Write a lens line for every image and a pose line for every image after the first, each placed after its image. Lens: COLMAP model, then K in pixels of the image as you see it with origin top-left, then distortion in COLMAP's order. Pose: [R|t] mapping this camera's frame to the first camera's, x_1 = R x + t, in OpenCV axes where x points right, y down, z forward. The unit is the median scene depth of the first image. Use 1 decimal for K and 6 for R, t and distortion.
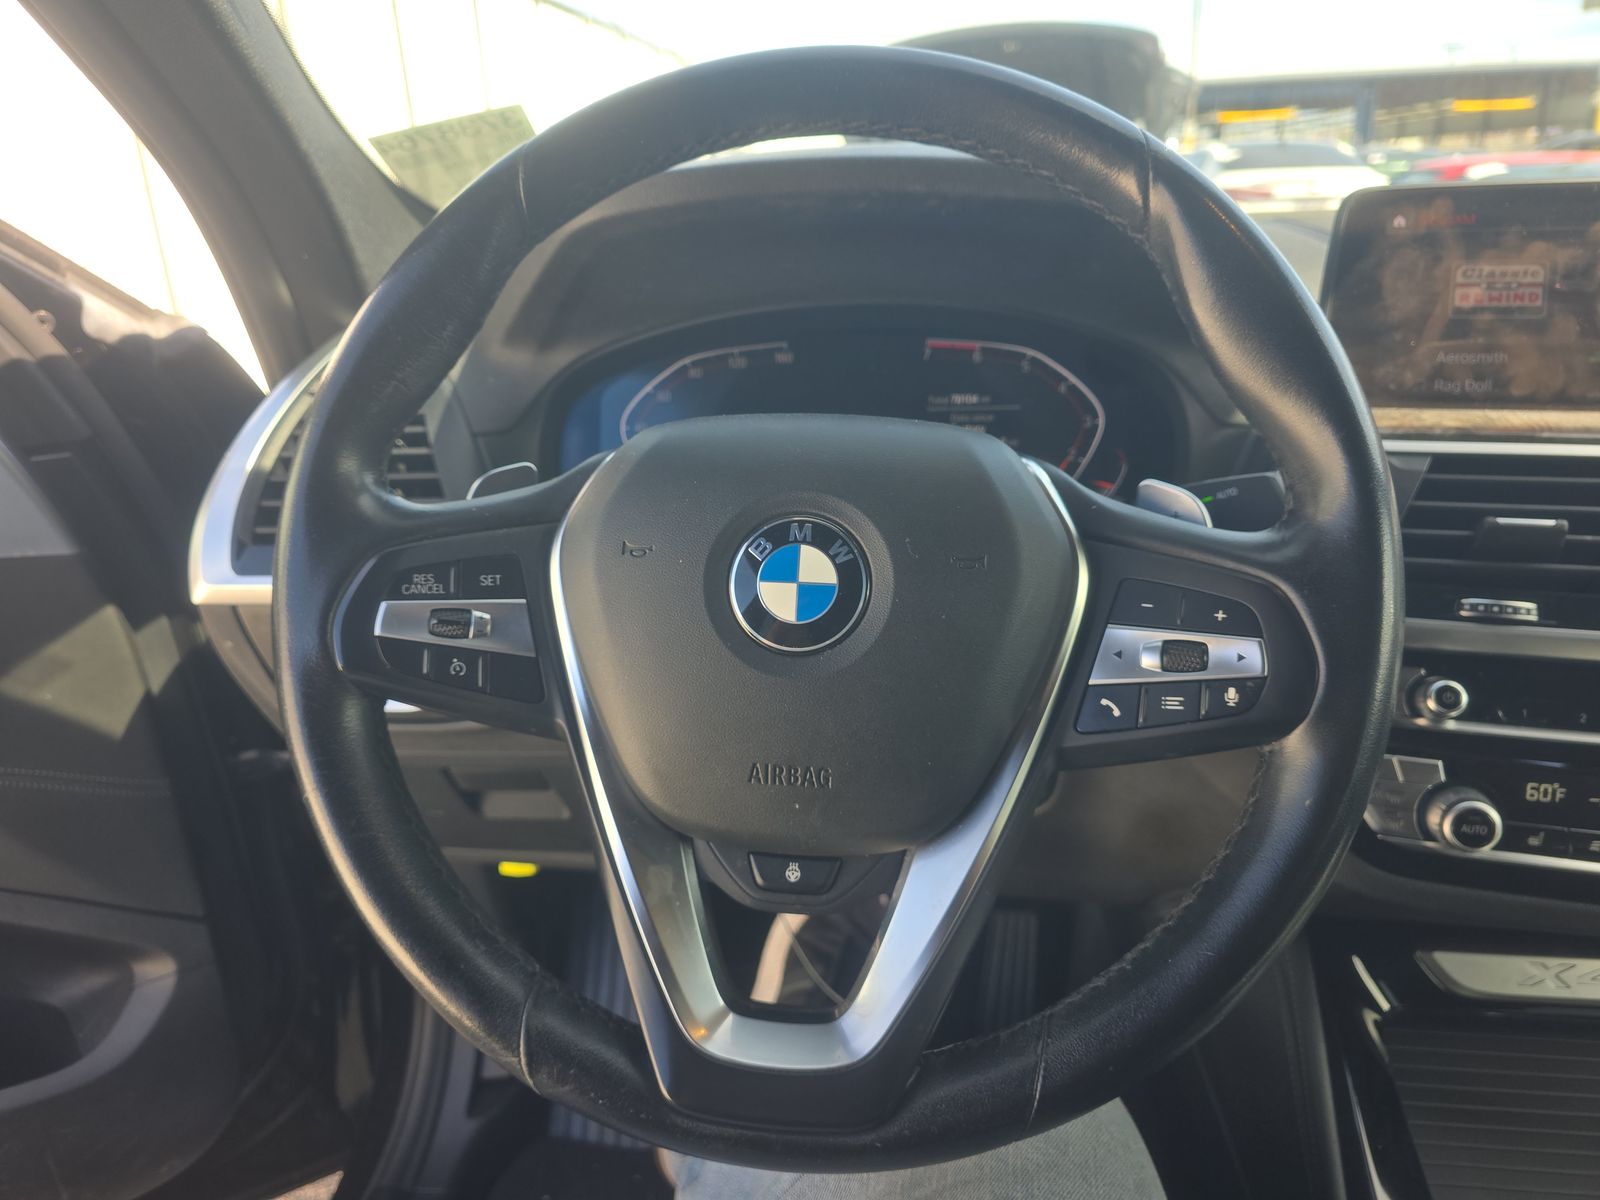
lens RADIAL K [[1078.1, 0, 794.8], [0, 1078.1, 594.9], [0, 0, 1]] dist [0.053007, -0.051599]
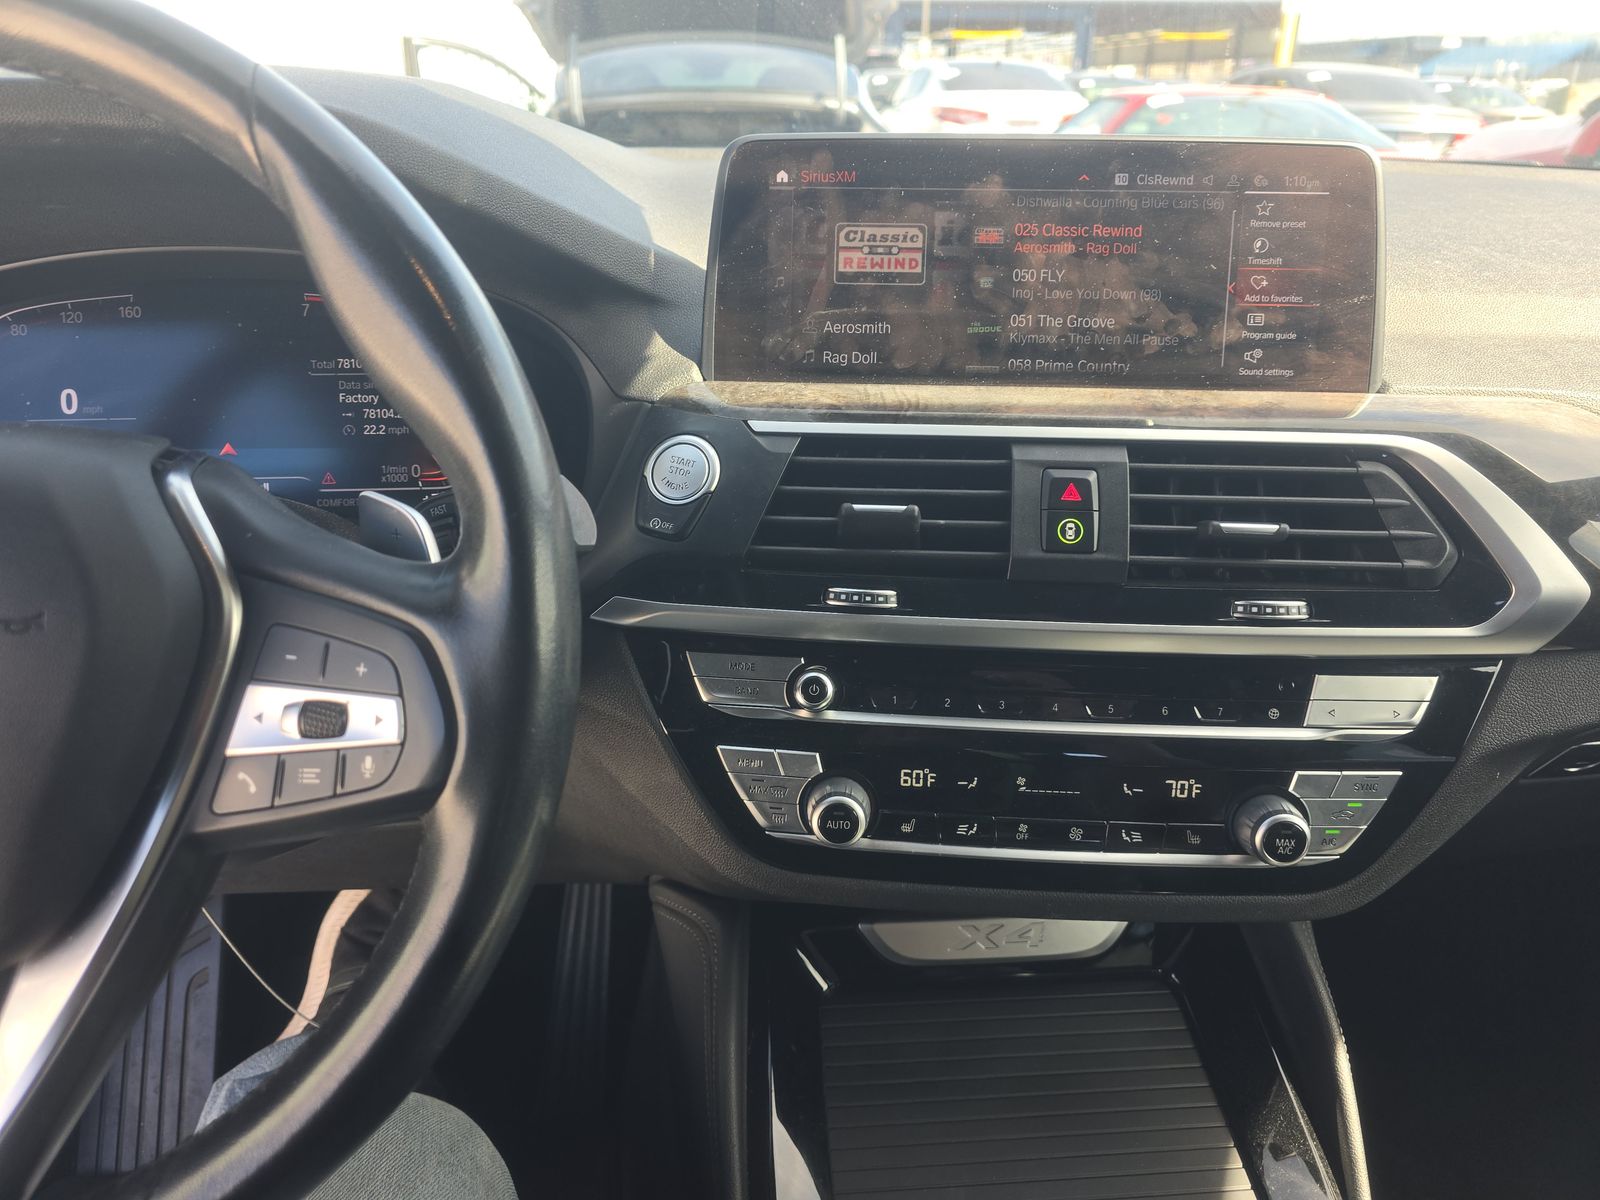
lens RADIAL K [[1055.2, 0, 794.0], [0, 1055.2, 589.4], [0, 0, 1]] dist [0.075321, -0.094589]
pose [[0.981385, -0.045913, 0.186480, 0.386473], [0.031193, 0.996216, 0.081115, -0.067248], [-0.189499, -0.073788, 0.979104, 0.090526]]
